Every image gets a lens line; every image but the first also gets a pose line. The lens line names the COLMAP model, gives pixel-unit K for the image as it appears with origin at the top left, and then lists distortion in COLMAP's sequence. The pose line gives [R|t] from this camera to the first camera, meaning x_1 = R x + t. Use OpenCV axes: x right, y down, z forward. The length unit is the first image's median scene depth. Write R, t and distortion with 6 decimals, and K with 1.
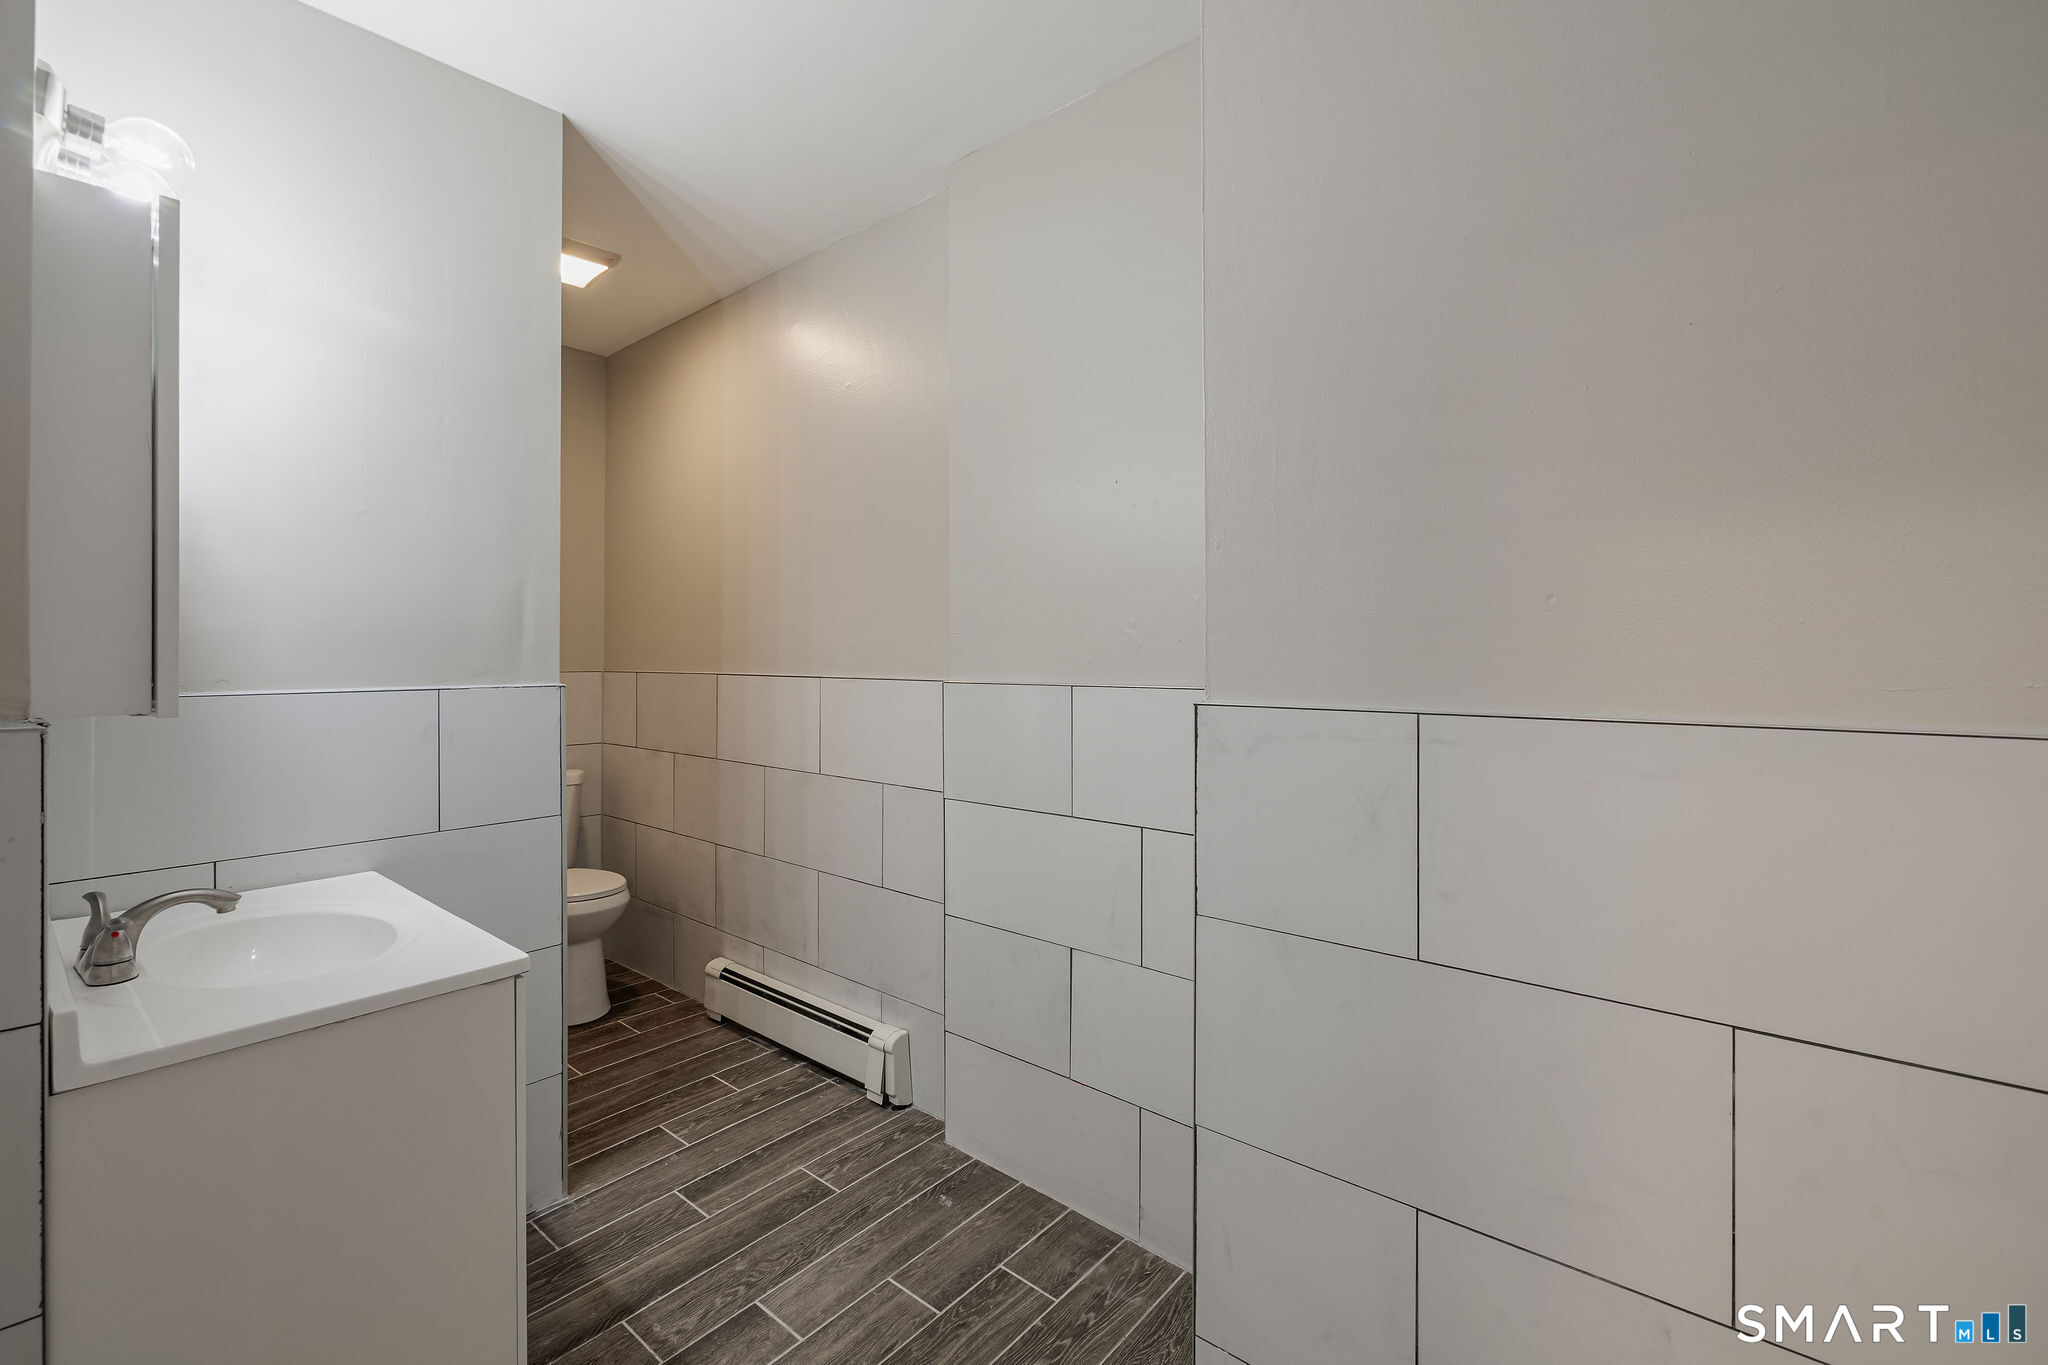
lens RADIAL K [[863.8, 0, 1022.3], [0, 863.8, 667.4], [0, 0, 1]] dist [0.004893, 0.000184]
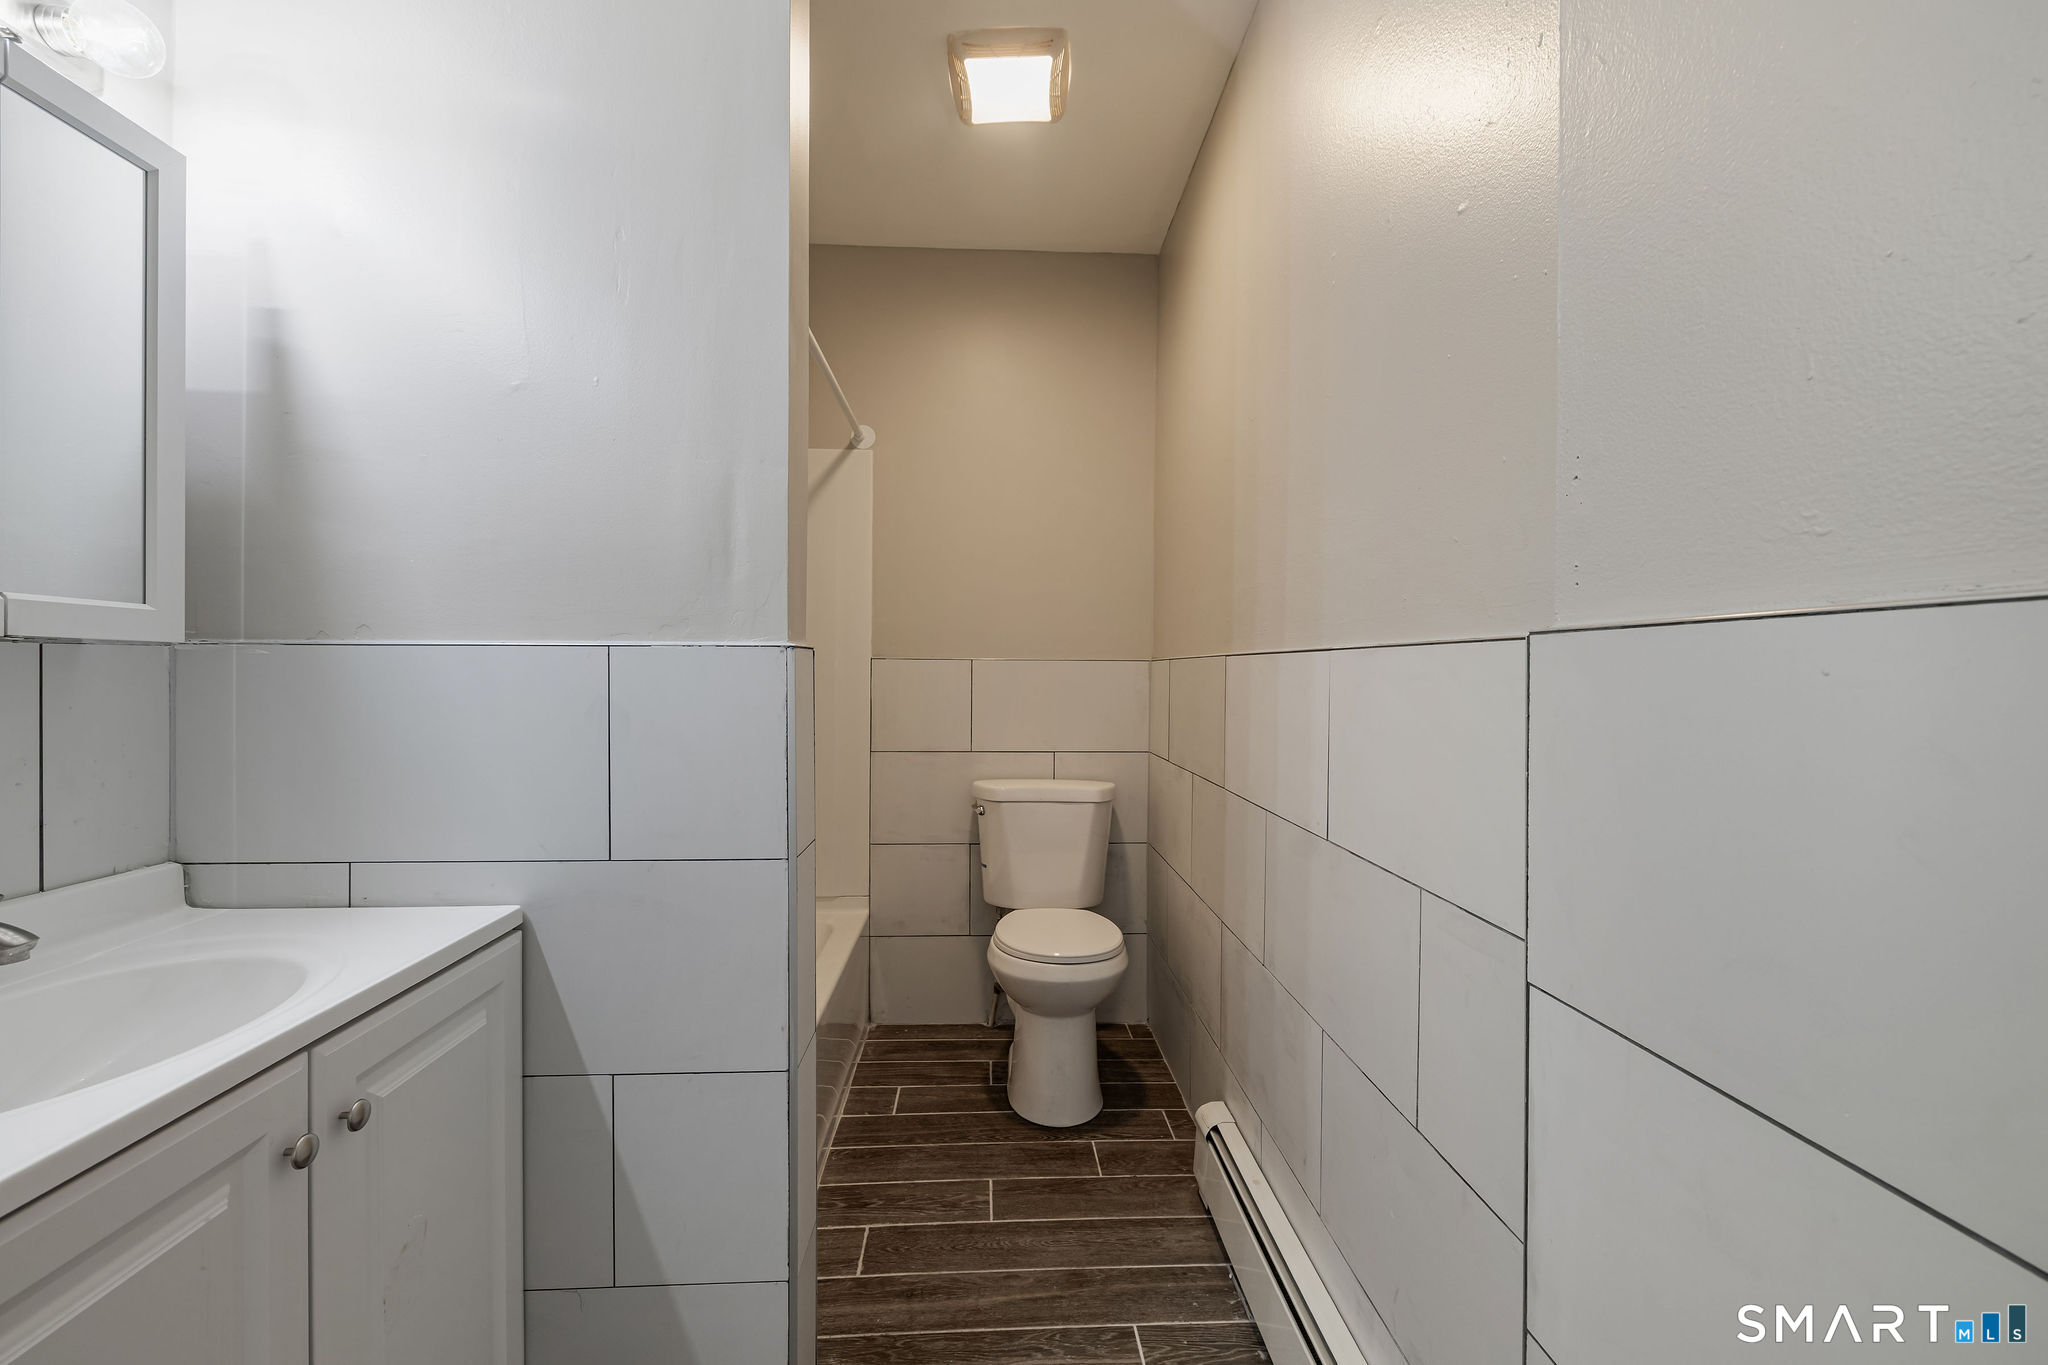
lens RADIAL K [[863.8, 0, 1023.8], [0, 863.8, 684.6], [0, 0, 1]] dist [0.004893, 0.000184]
pose [[0.675331, 0.012878, -0.737403, 0.017660], [-0.012655, 0.999903, 0.005873, 0.029343], [0.737406, 0.005366, 0.675428, 0.489944]]
